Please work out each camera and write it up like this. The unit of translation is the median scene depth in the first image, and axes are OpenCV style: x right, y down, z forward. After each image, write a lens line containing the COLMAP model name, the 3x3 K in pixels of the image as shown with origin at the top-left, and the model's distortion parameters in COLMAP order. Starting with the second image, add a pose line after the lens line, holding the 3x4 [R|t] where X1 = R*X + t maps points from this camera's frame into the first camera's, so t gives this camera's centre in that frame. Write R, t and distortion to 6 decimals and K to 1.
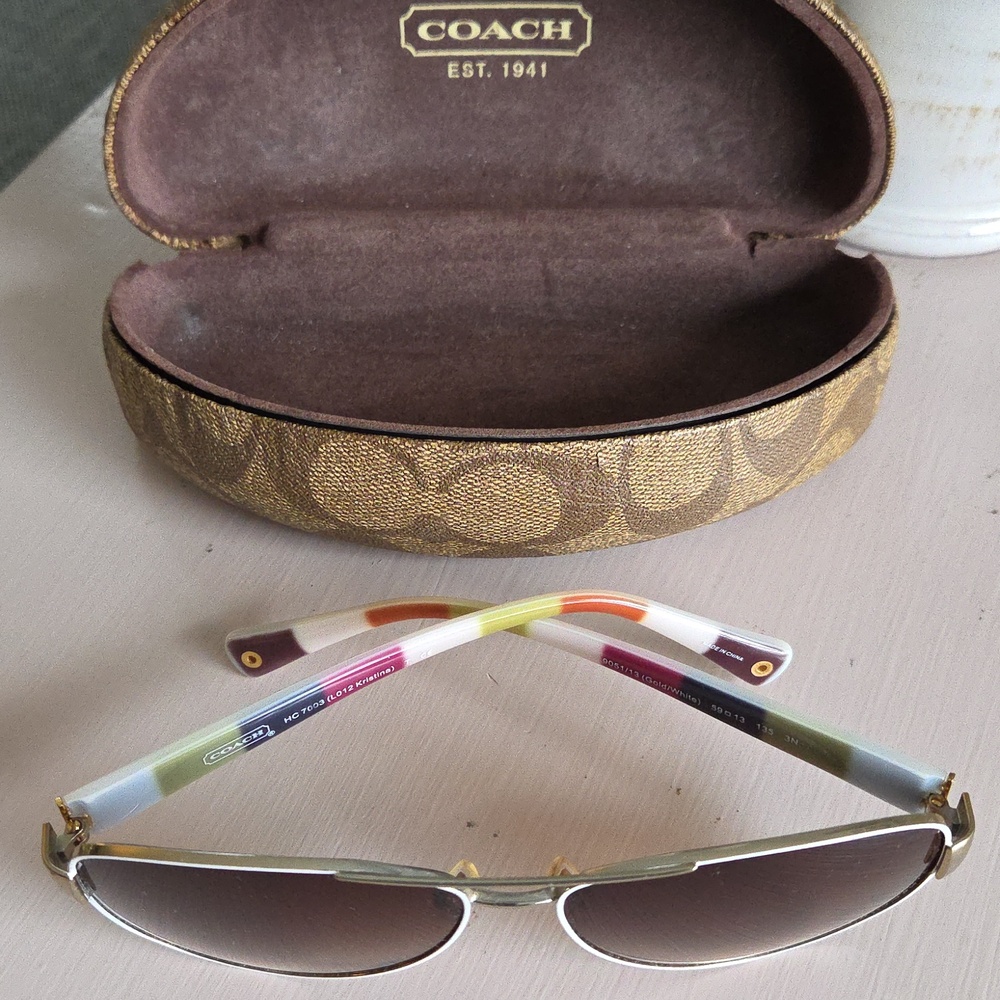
lens RADIAL K [[1419.5, 0, 500.0], [0, 1419.5, 500.0], [0, 0, 1]] dist [0.049400, -0.103314]
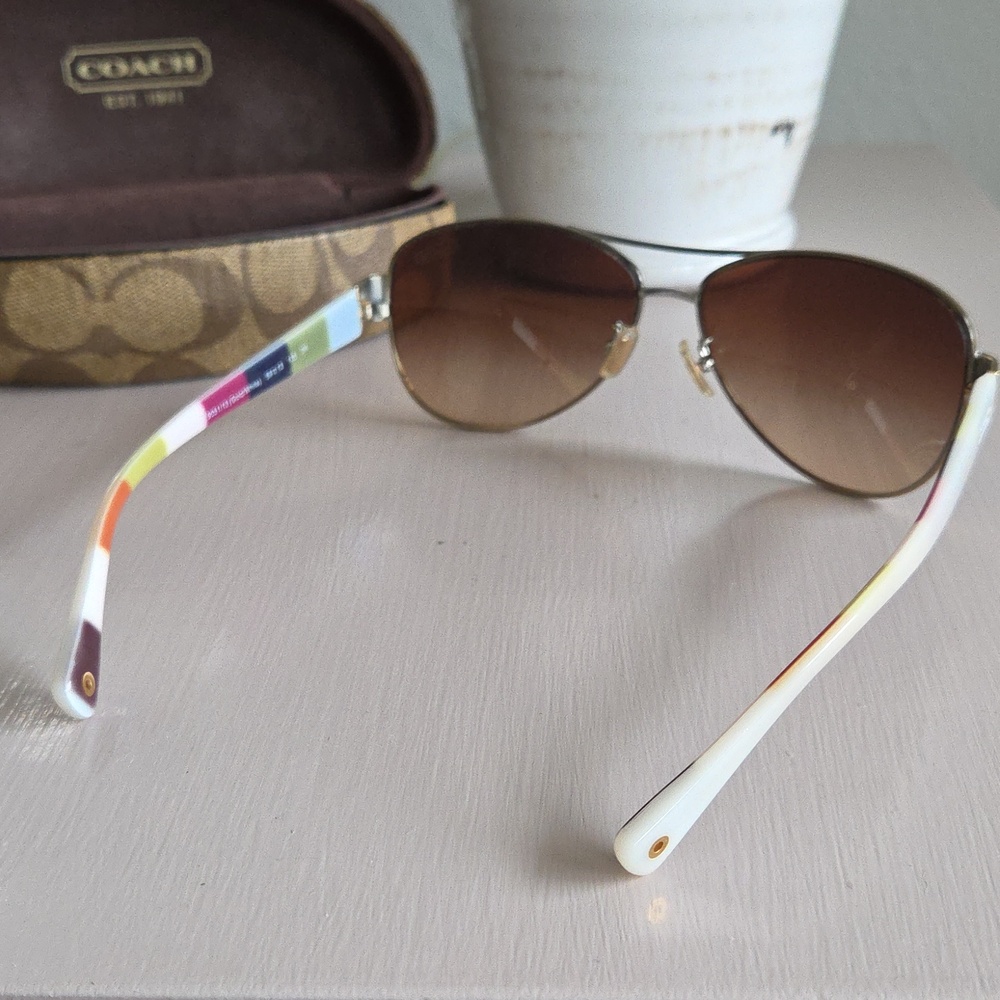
lens RADIAL K [[1419.5, 0, 500.0], [0, 1419.5, 500.0], [0, 0, 1]] dist [0.049400, -0.103314]
pose [[0.980279, -0.120152, 0.156896, 0.076161], [0.161711, 0.944063, -0.287394, 0.536512], [-0.113589, 0.307098, 0.944875, -0.210947]]
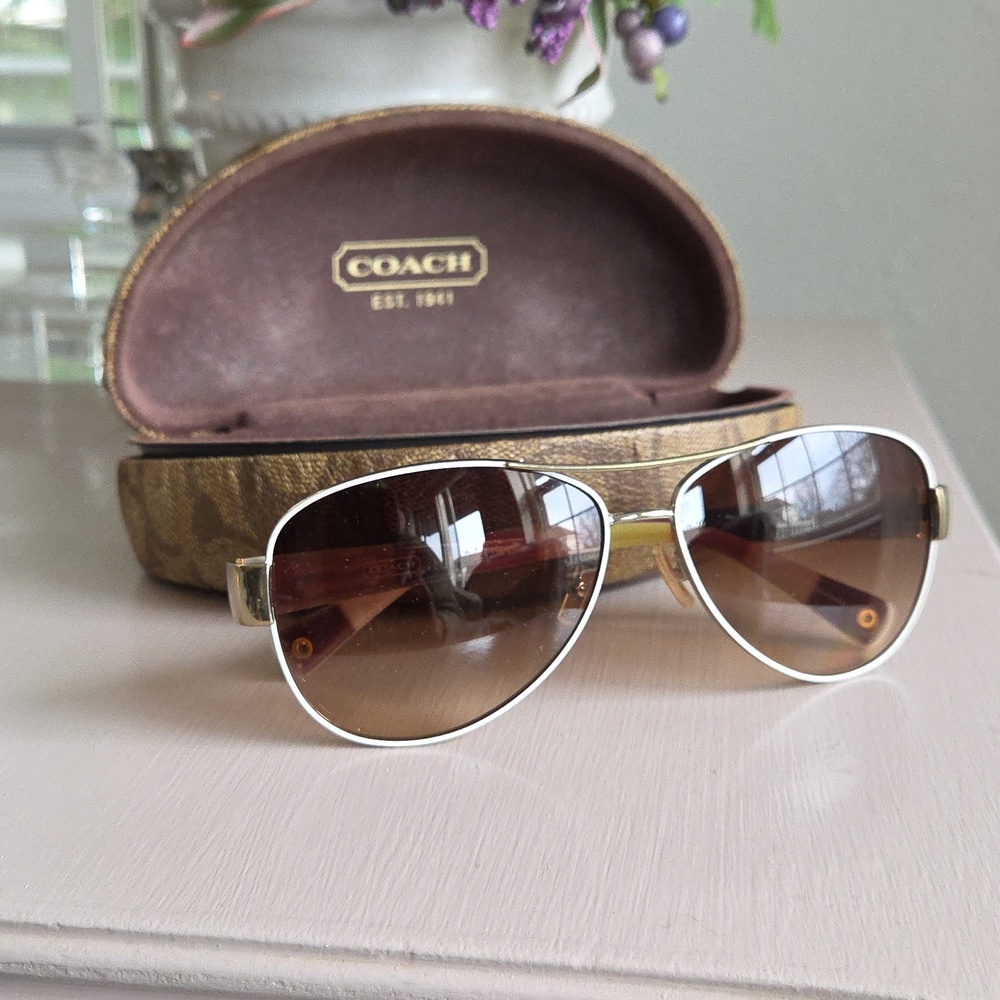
lens RADIAL K [[1449.4, 0, 500.0], [0, 1449.4, 500.0], [0, 0, 1]] dist [0.025292, -0.071591]
pose [[0.948261, -0.096544, 0.302456, -0.342597], [0.233855, 0.856721, -0.459718, 0.453397], [-0.214737, 0.506664, 0.834973, 0.053885]]
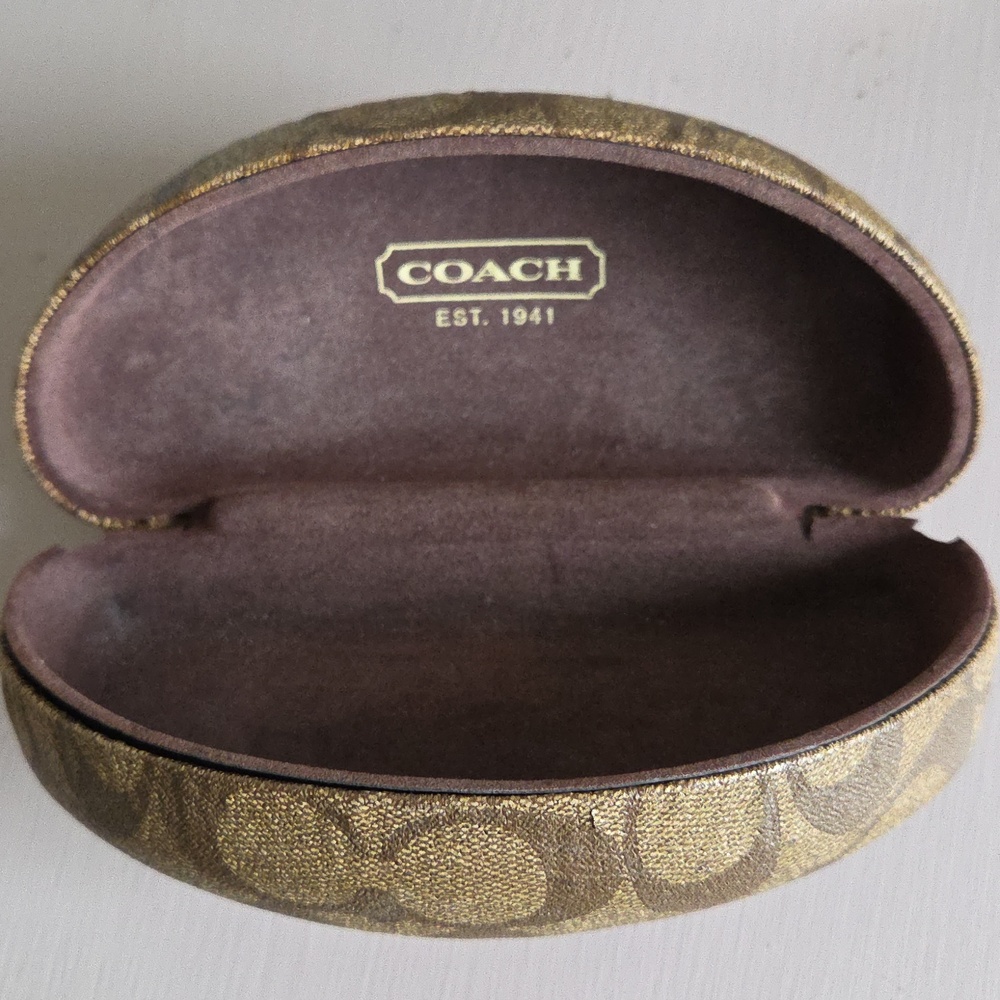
lens RADIAL K [[1449.4, 0, 500.0], [0, 1449.4, 500.0], [0, 0, 1]] dist [0.025292, -0.071591]
pose [[0.997476, -0.007311, -0.070627, 0.065225], [-0.004583, 0.985980, -0.166802, -0.057279], [0.070856, 0.166704, 0.983458, 0.192610]]
